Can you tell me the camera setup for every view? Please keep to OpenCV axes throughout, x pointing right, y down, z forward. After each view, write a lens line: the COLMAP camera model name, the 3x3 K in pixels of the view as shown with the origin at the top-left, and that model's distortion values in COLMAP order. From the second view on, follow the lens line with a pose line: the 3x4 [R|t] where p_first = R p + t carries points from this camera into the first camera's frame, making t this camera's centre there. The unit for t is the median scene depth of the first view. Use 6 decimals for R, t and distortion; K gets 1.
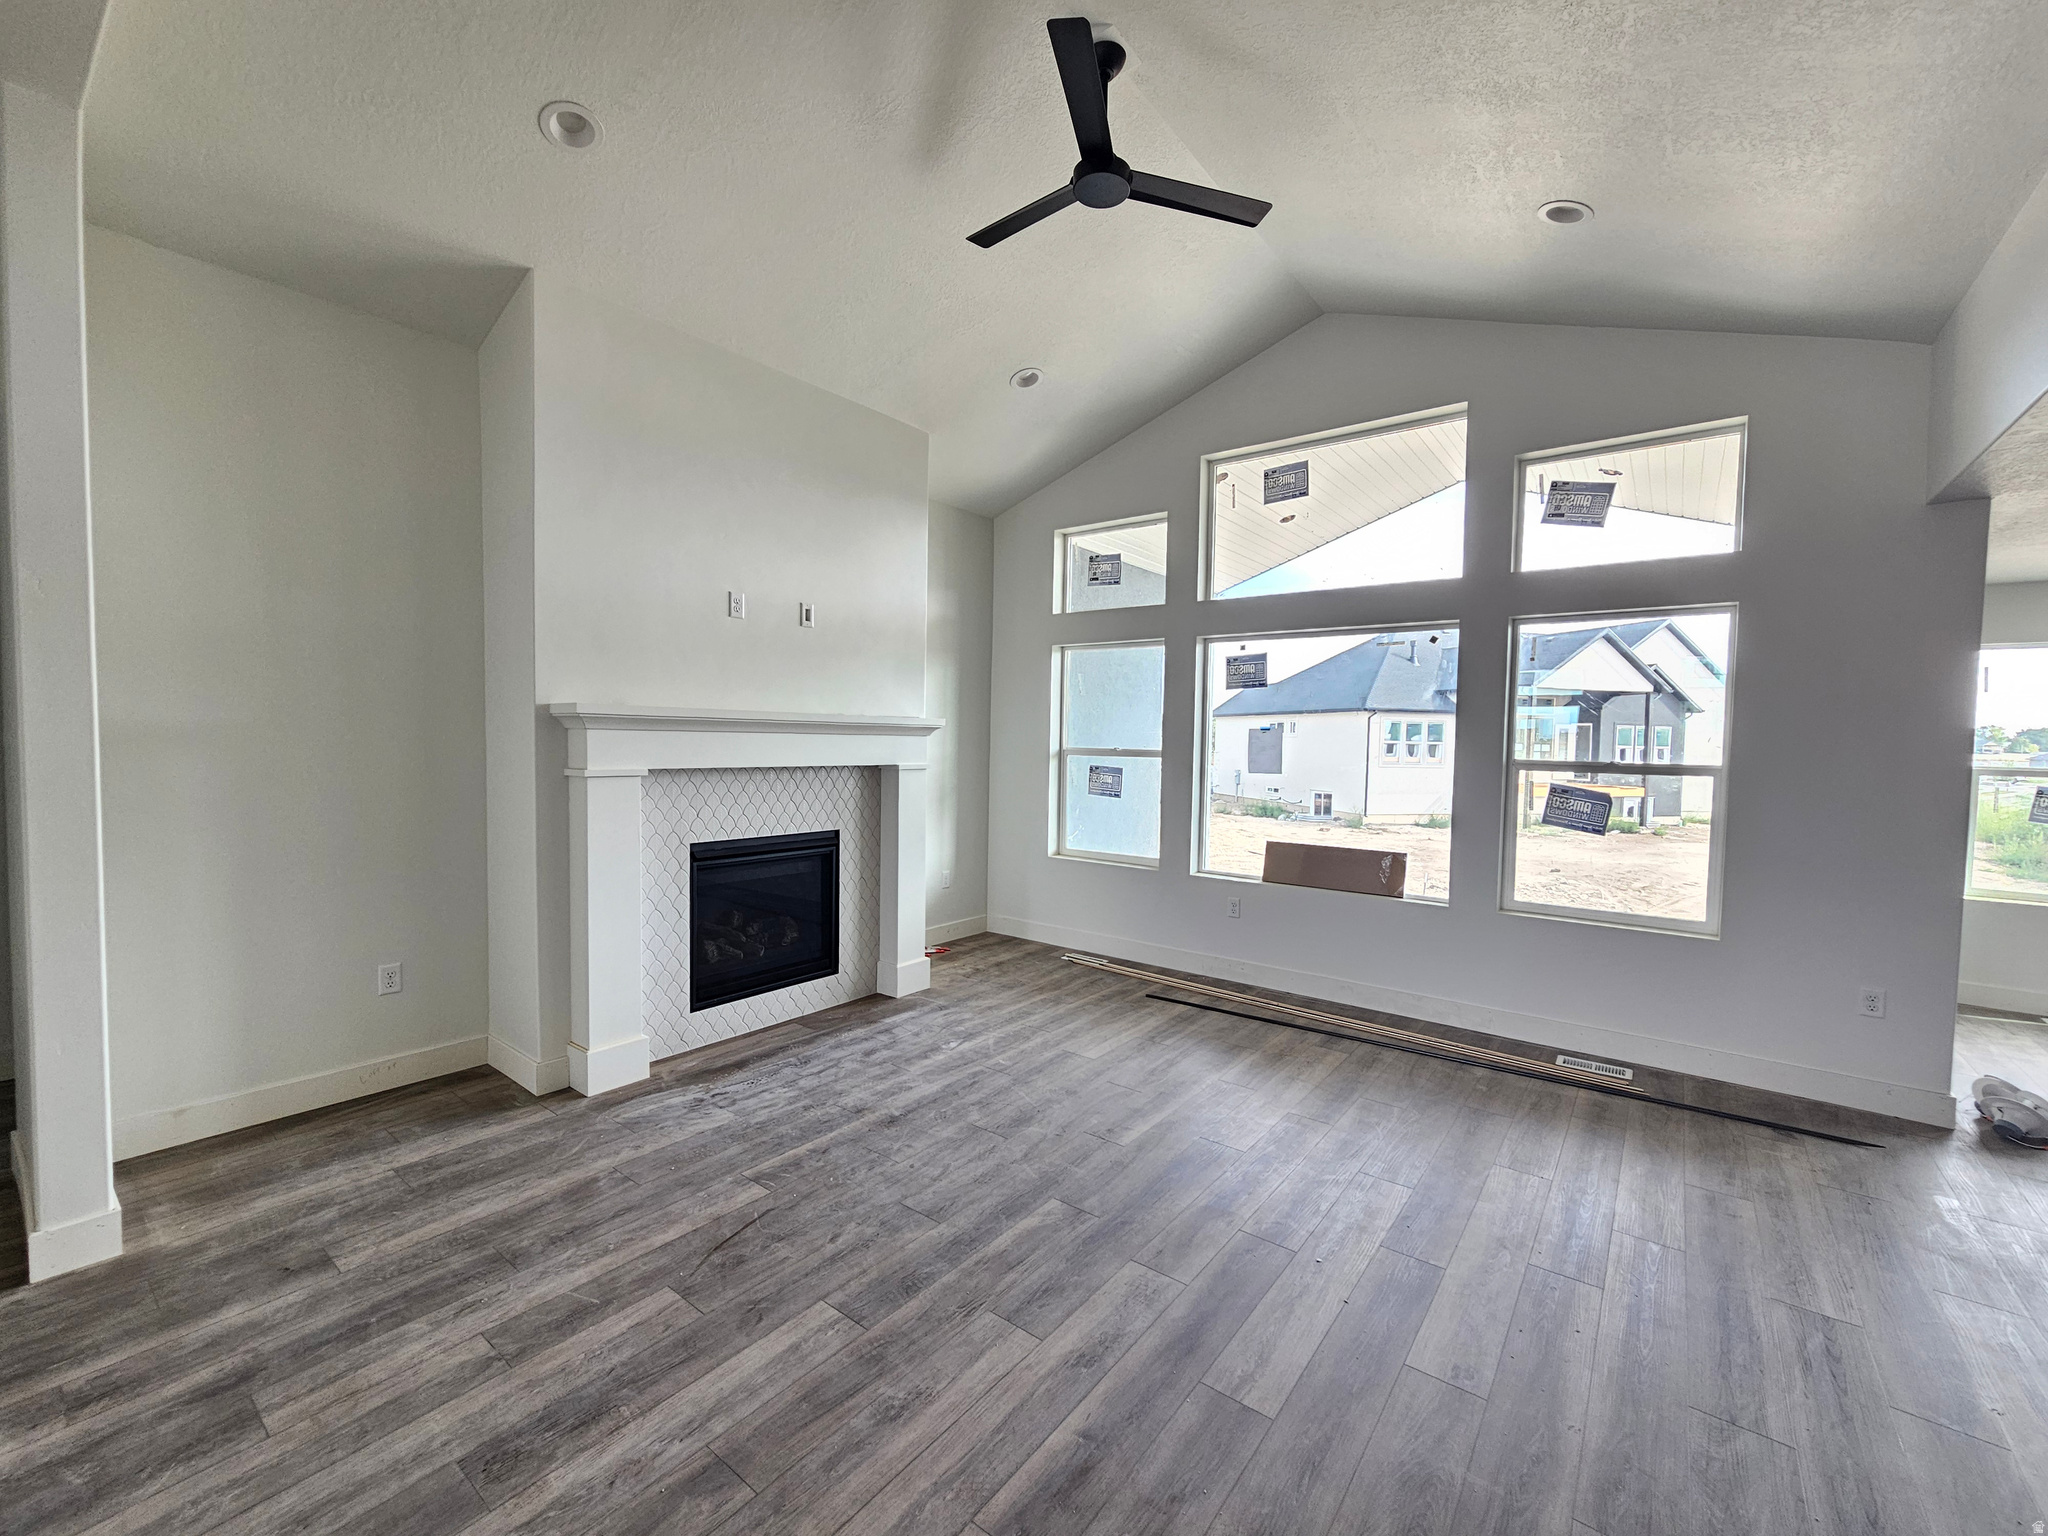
lens RADIAL K [[837.1, 0, 1022.8], [0, 837.1, 769.8], [0, 0, 1]] dist [-0.000575, -0.000657]
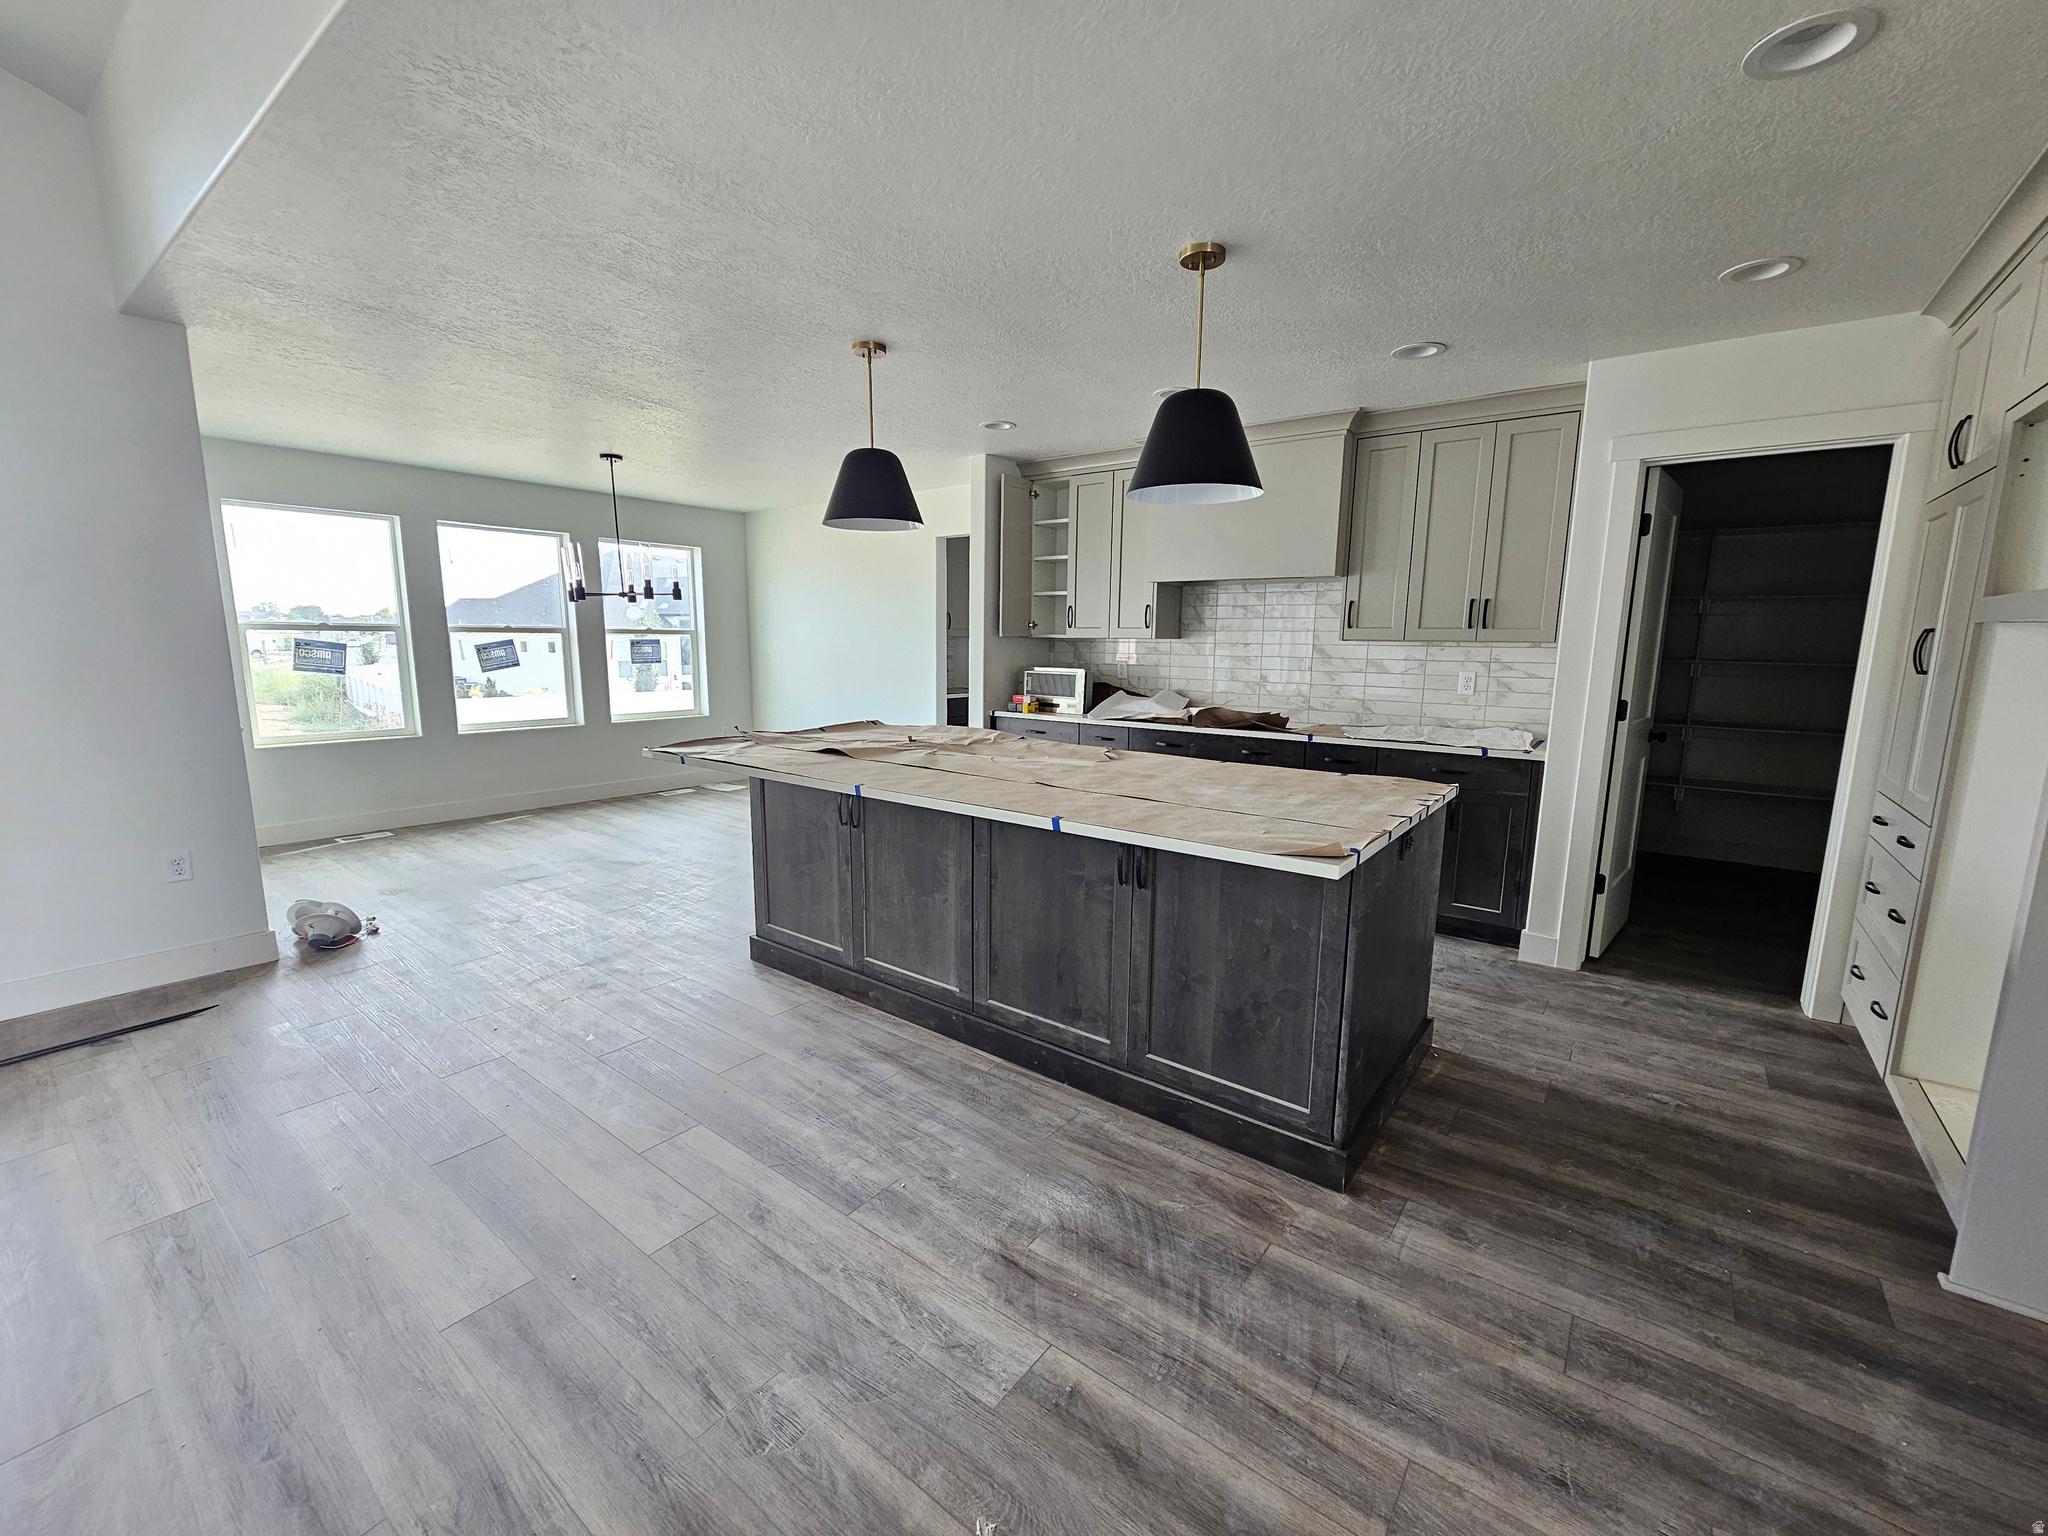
lens RADIAL K [[837.1, 0, 1024.0], [0, 837.1, 770.1], [0, 0, 1]] dist [-0.000575, -0.000657]
pose [[-0.009989, -0.175473, 0.984434, 0.084890], [0.027371, 0.984066, 0.175685, 0.027077], [-0.999575, 0.028700, -0.005027, 0.040630]]
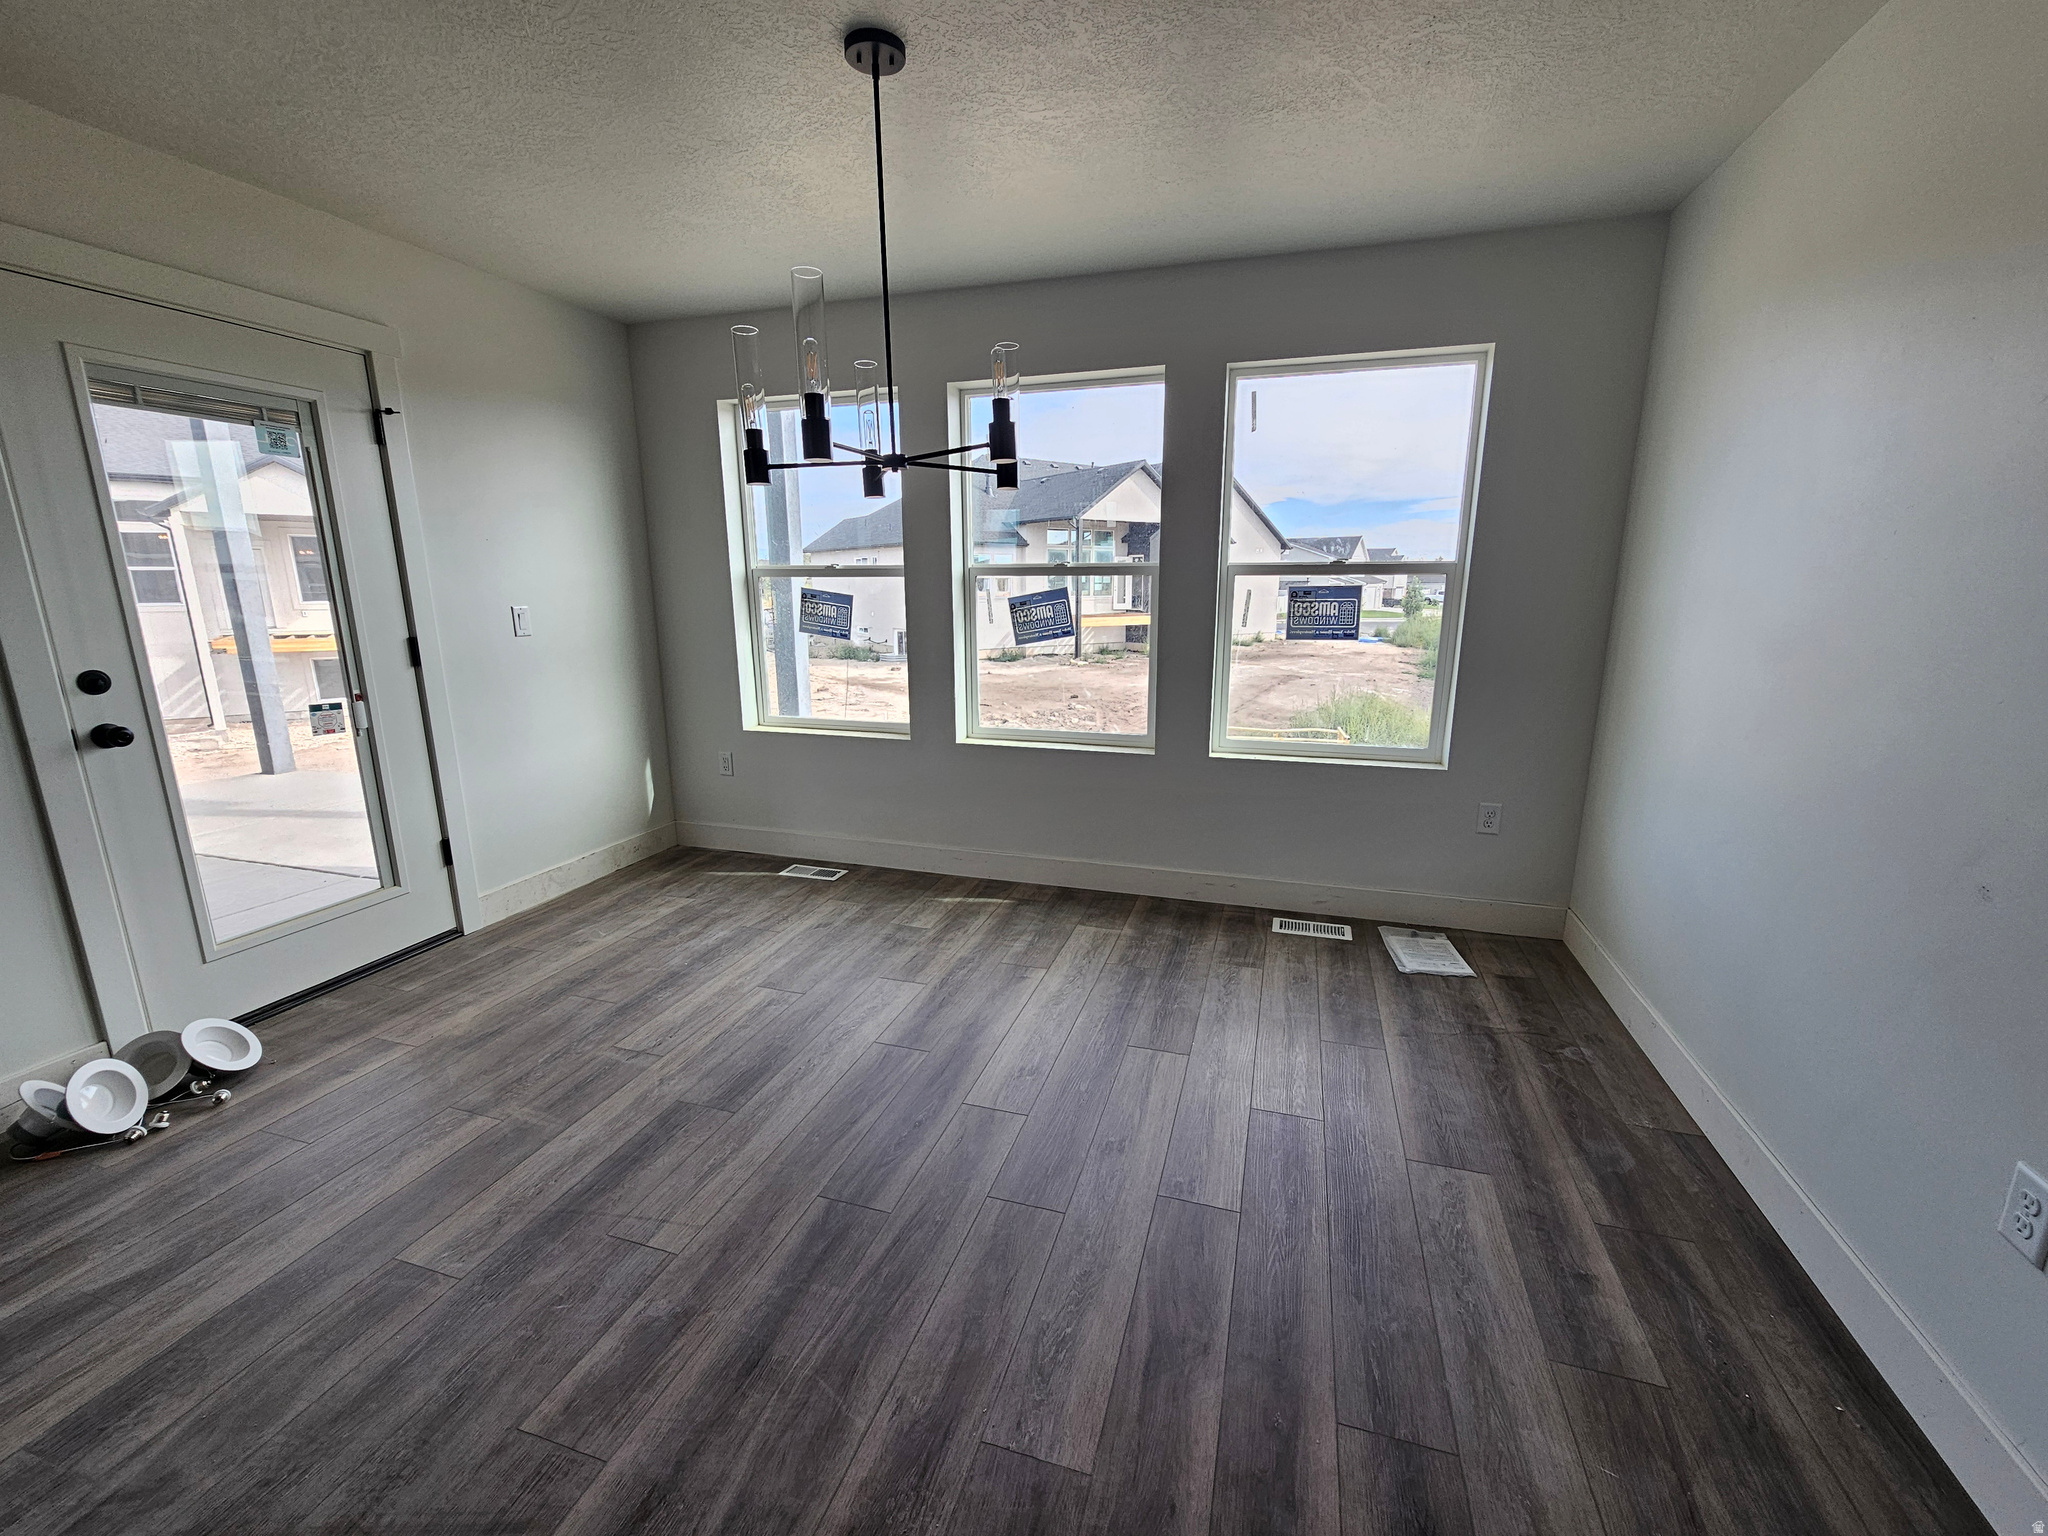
lens RADIAL K [[837.1, 0, 1032.1], [0, 837.1, 769.6], [0, 0, 1]] dist [-0.000575, -0.000657]
pose [[0.934862, -0.099637, 0.340741, 1.445485], [0.036642, 0.981762, 0.186550, 0.060870], [-0.353114, -0.161913, 0.921463, 0.153318]]
